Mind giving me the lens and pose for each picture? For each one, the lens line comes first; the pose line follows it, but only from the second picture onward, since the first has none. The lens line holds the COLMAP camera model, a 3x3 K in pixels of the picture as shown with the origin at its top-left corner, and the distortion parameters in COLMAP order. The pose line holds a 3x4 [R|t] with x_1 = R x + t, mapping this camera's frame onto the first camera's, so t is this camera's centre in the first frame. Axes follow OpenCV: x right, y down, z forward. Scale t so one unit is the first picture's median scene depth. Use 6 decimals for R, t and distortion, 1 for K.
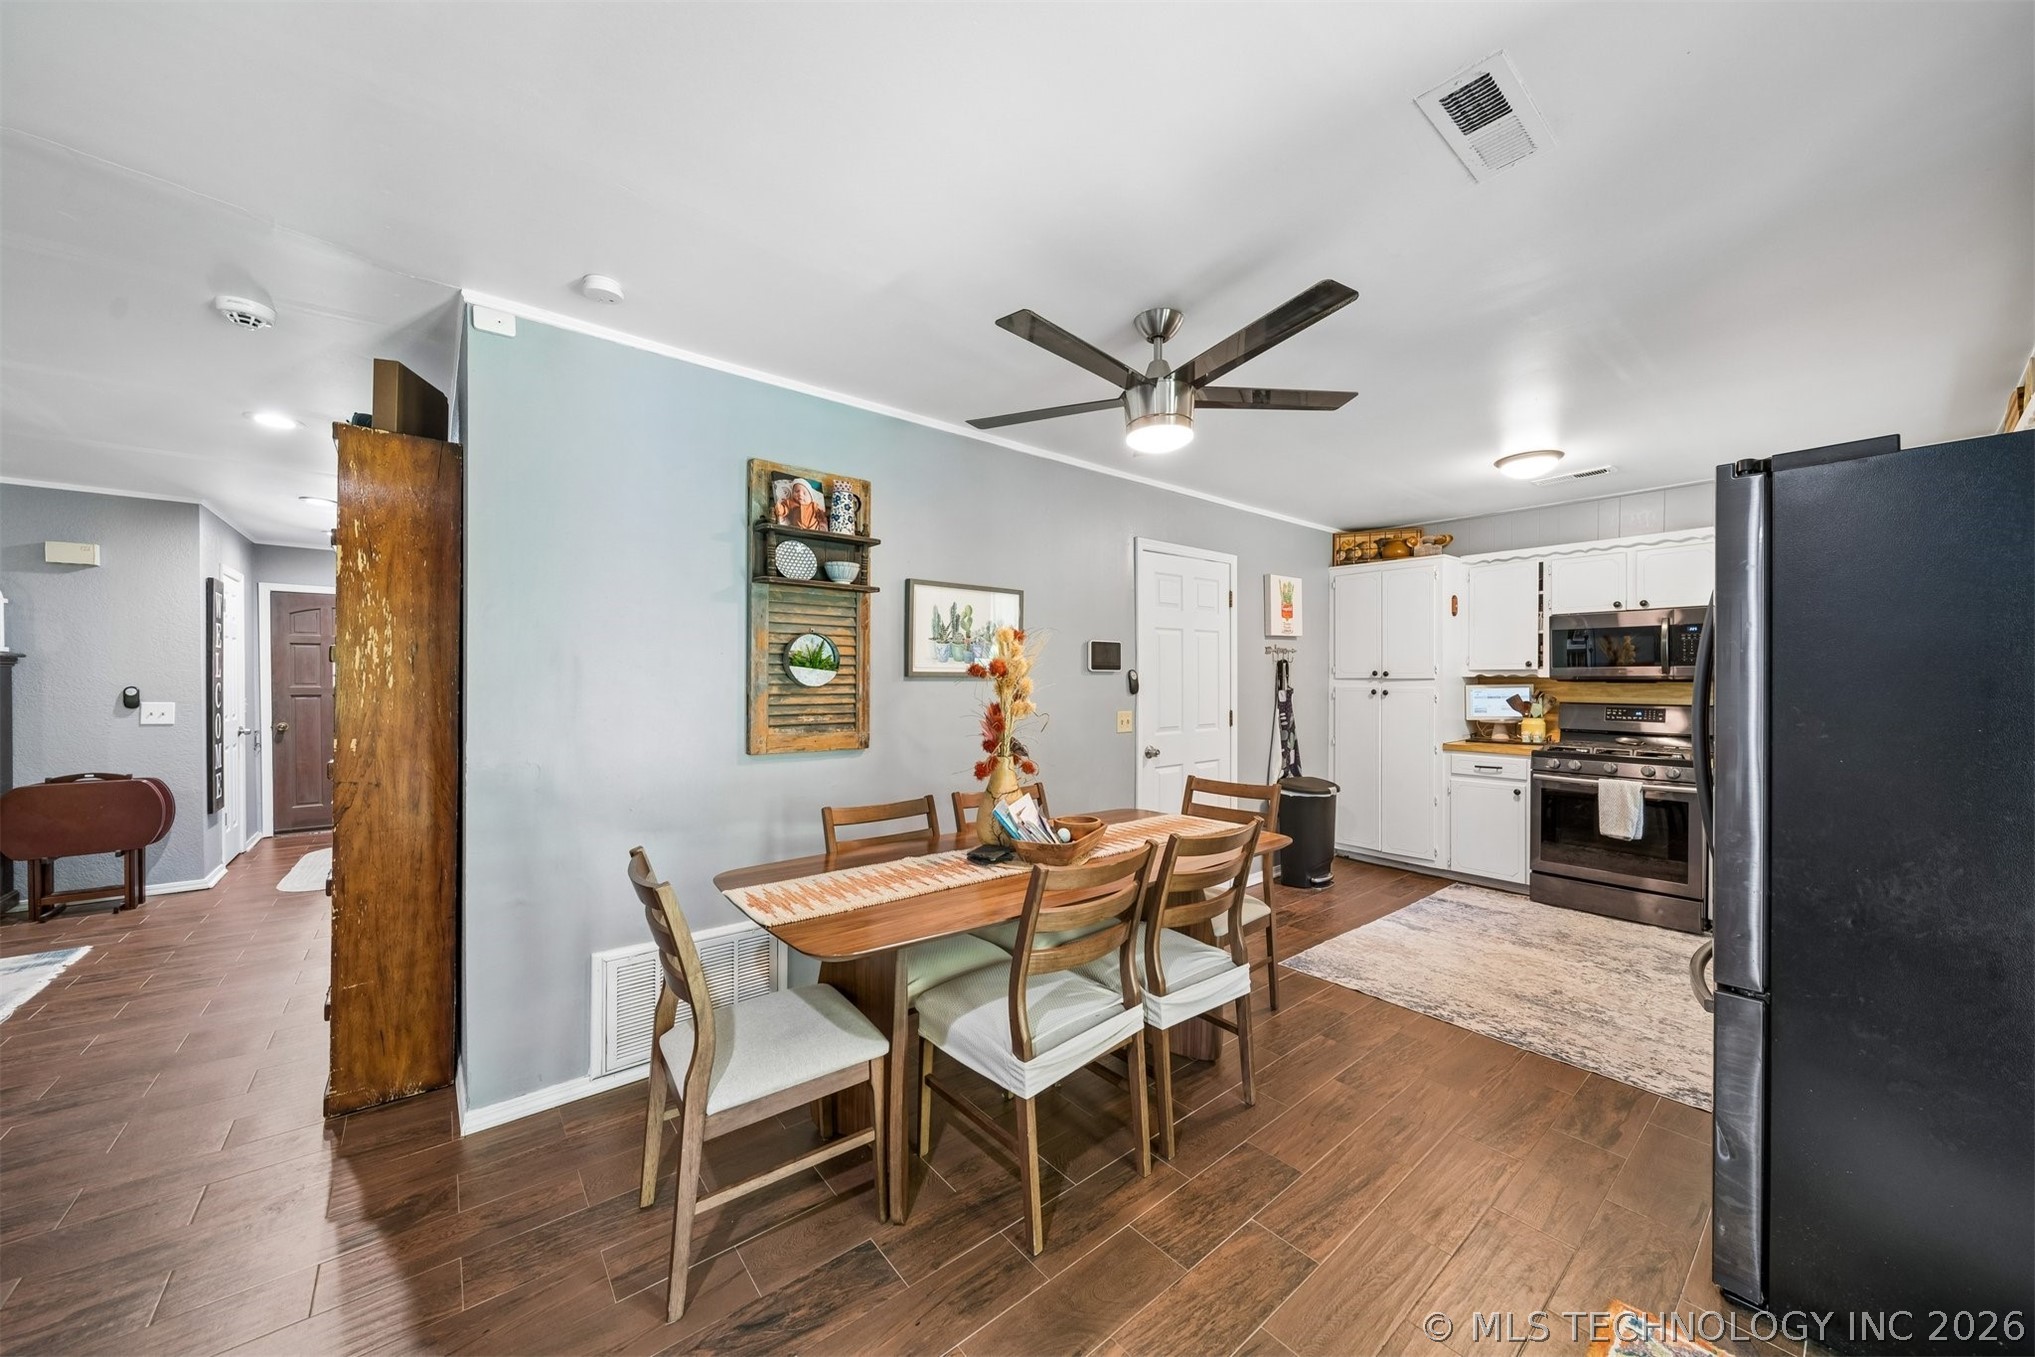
lens RADIAL K [[717.2, 0, 1026.0], [0, 717.2, 683.1], [0, 0, 1]] dist [0.001733, -0.001023]
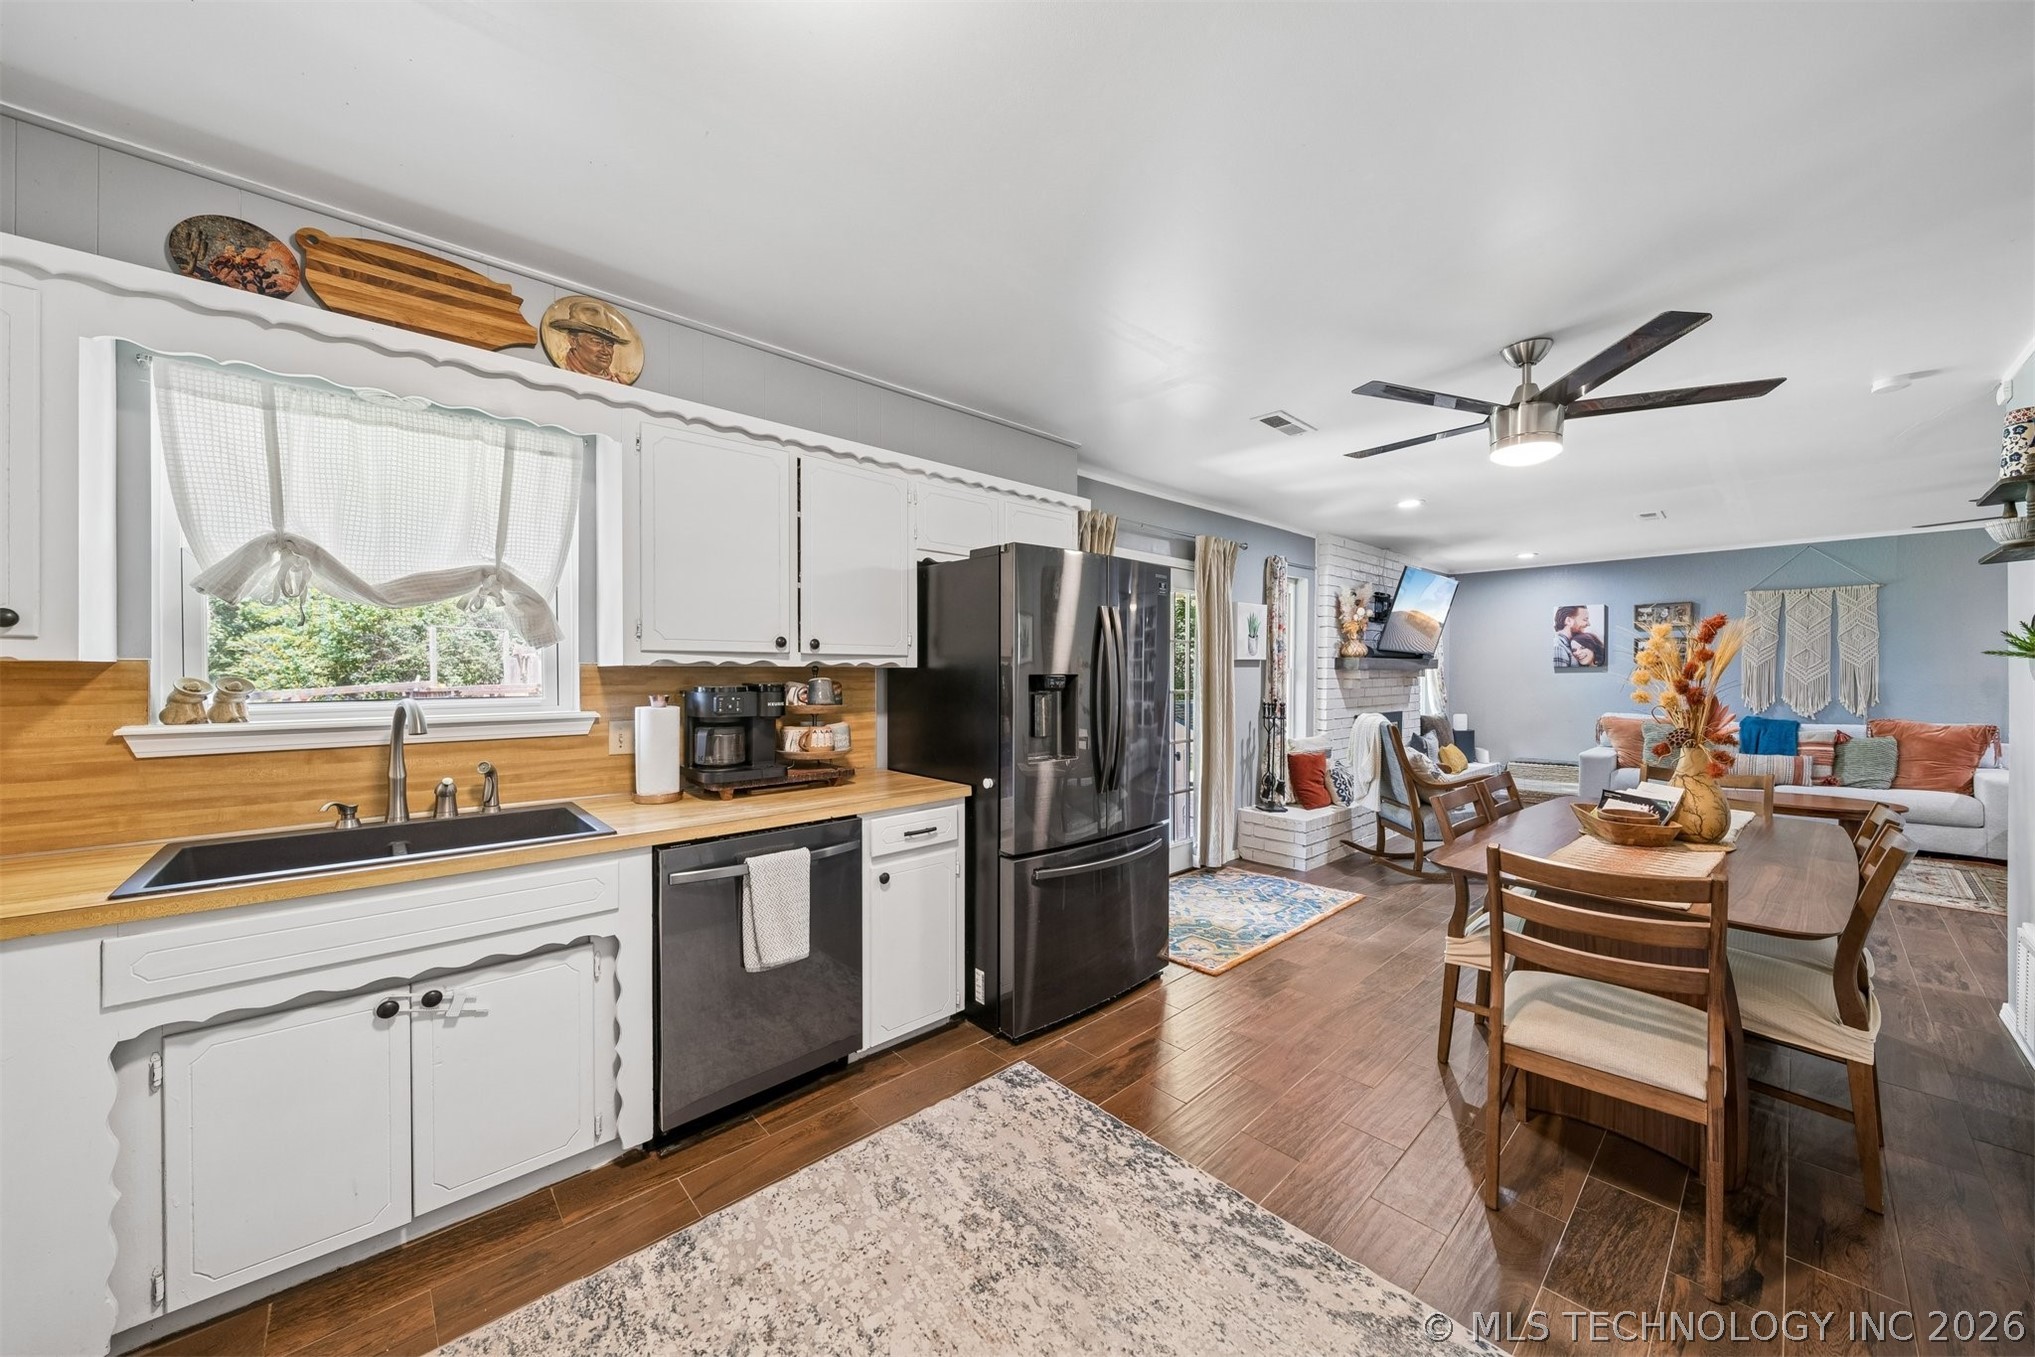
lens RADIAL K [[717.2, 0, 1022.6], [0, 717.2, 677.5], [0, 0, 1]] dist [0.001733, -0.001023]
pose [[-0.998682, -0.001843, -0.051286, 0.540667], [-0.002517, 0.999911, 0.013068, -0.003748], [0.051257, 0.013180, -0.998599, 1.099985]]
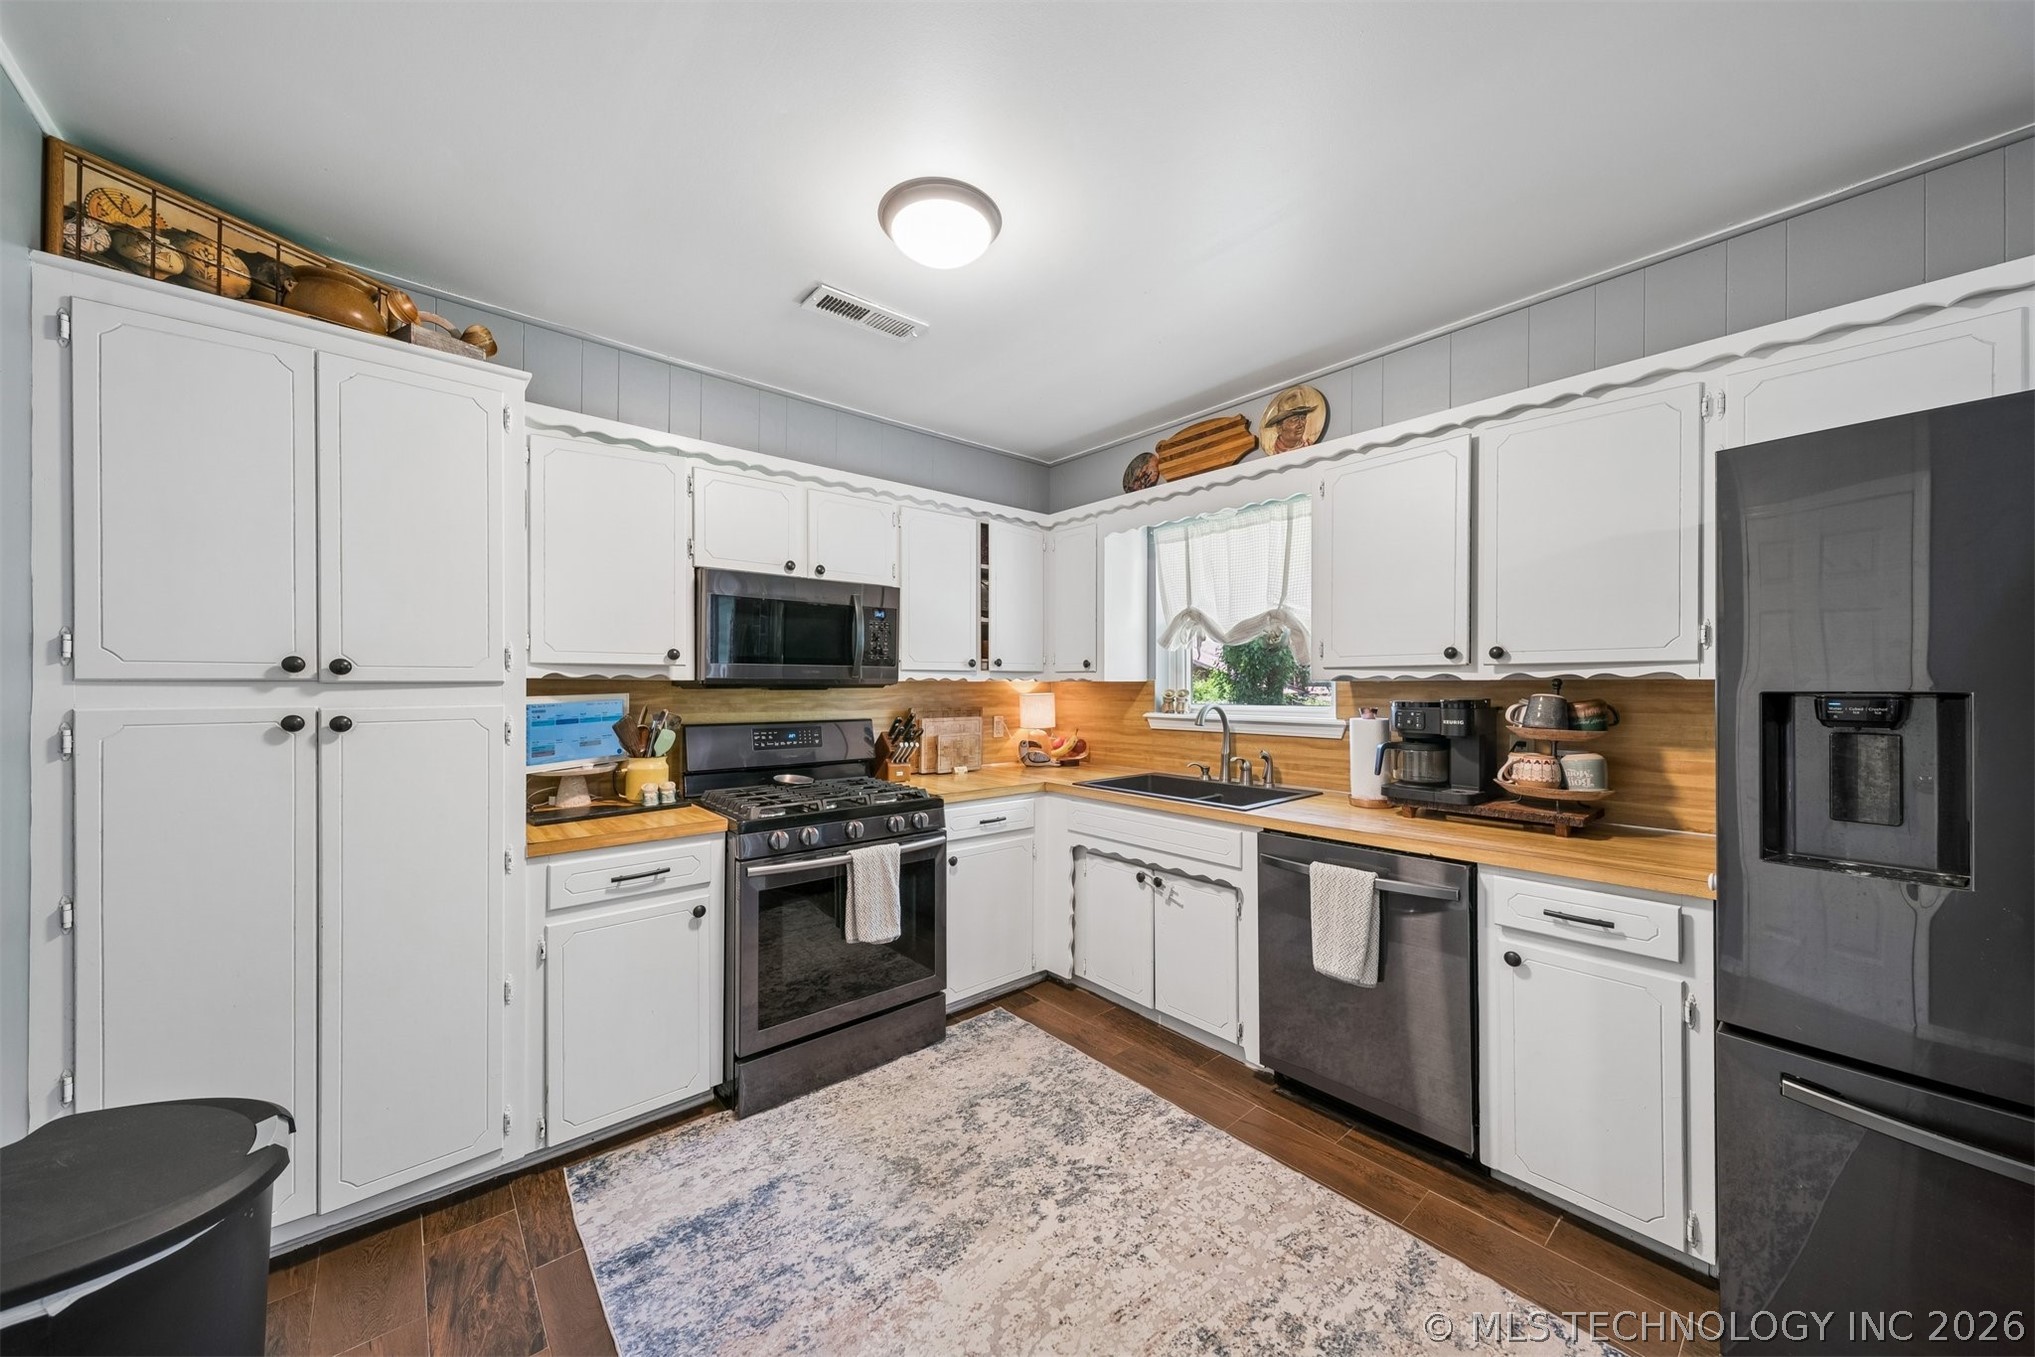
lens RADIAL K [[717.2, 0, 1036.3], [0, 717.2, 687.1], [0, 0, 1]] dist [0.001733, -0.001023]
pose [[-0.025348, -0.003989, 0.999671, 0.196618], [0.005622, 0.999976, 0.004132, -0.003480], [-0.999663, 0.005725, -0.025324, 0.823229]]
